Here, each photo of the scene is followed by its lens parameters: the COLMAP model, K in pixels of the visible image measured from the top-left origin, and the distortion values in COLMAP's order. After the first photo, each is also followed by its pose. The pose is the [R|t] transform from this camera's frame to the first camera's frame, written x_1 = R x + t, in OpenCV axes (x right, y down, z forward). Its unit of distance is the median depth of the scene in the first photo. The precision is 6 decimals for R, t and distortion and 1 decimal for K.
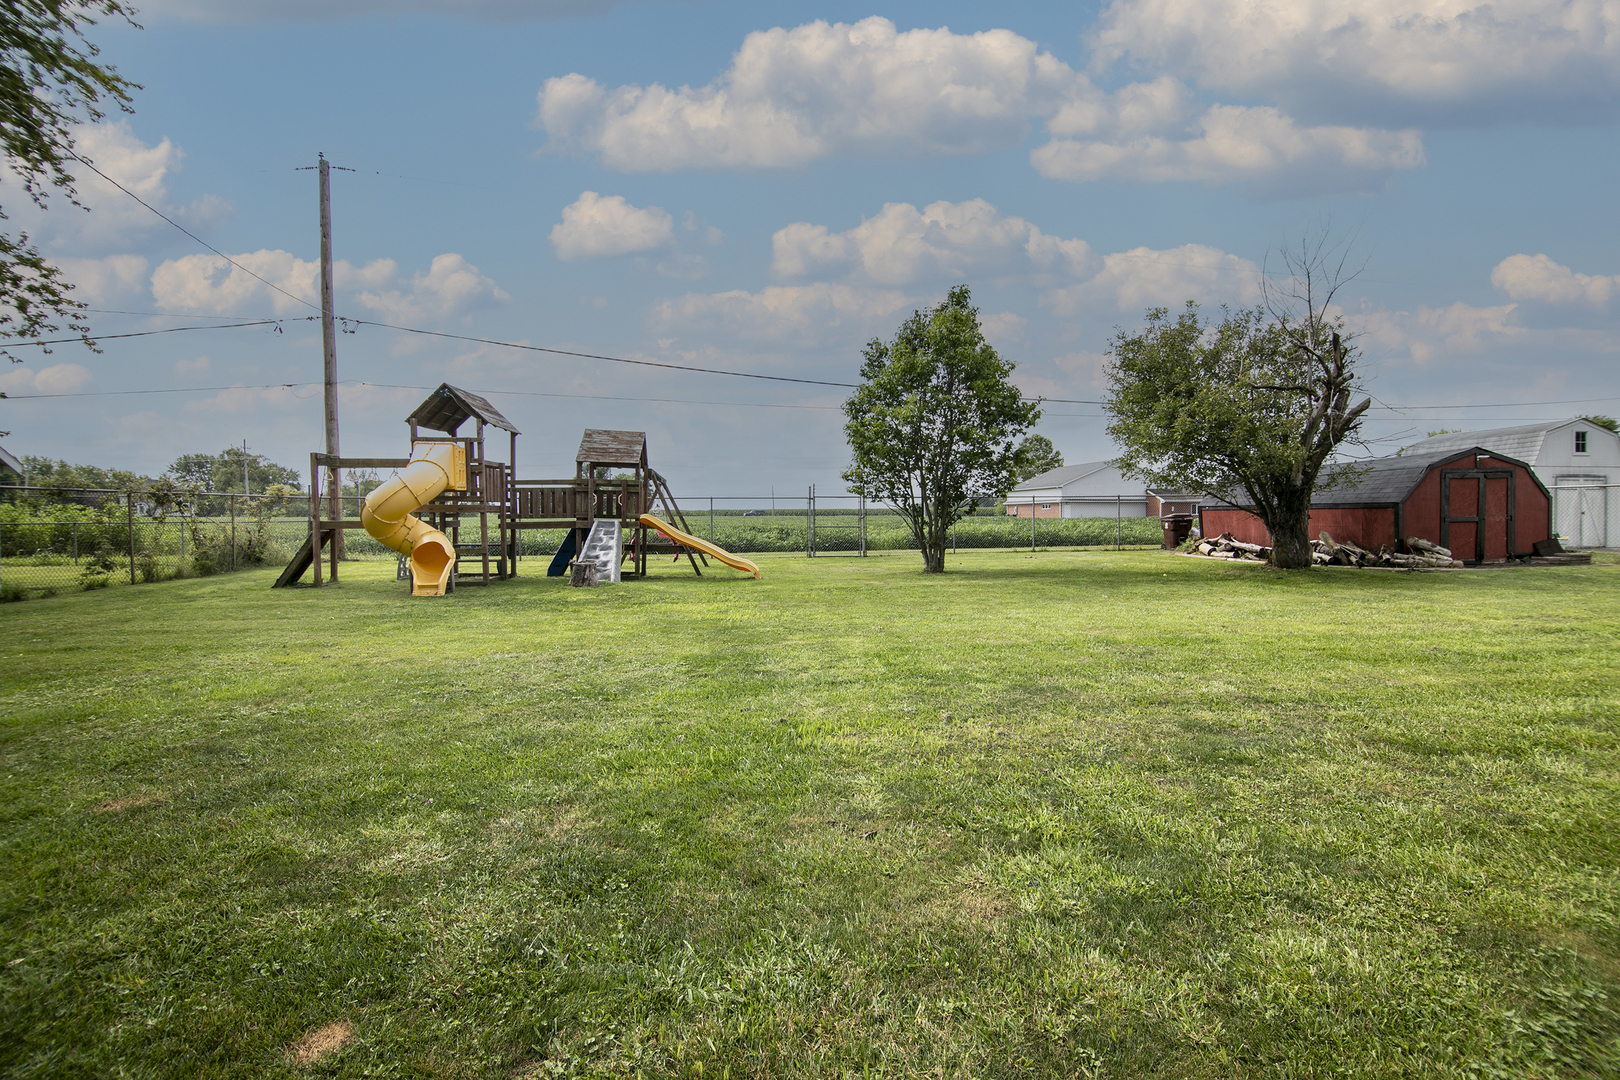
lens RADIAL K [[719.0, 0, 794.1], [0, 719.0, 532.7], [0, 0, 1]] dist [-0.011181, -0.006519]
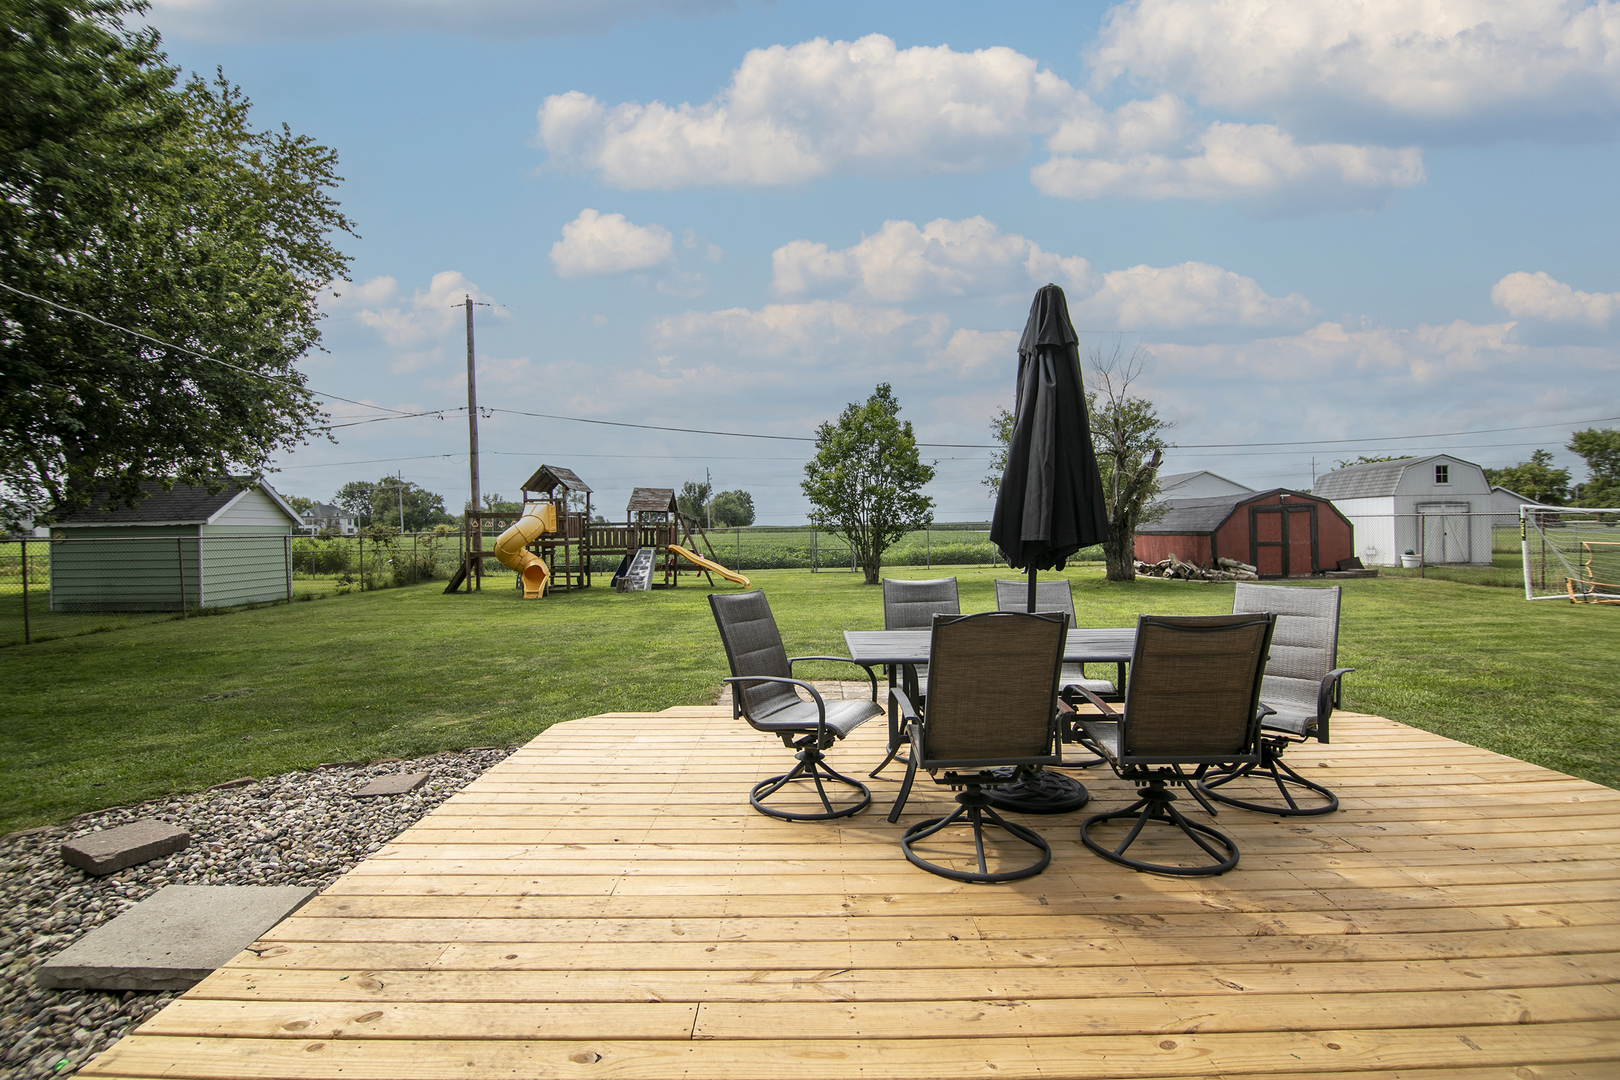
lens RADIAL K [[719.0, 0, 794.1], [0, 719.0, 532.7], [0, 0, 1]] dist [-0.011181, -0.006519]
pose [[0.988987, -0.011126, -0.147583, 0.263984], [0.008429, 0.999786, -0.018884, -0.020779], [0.147761, 0.017432, 0.988869, -0.437040]]
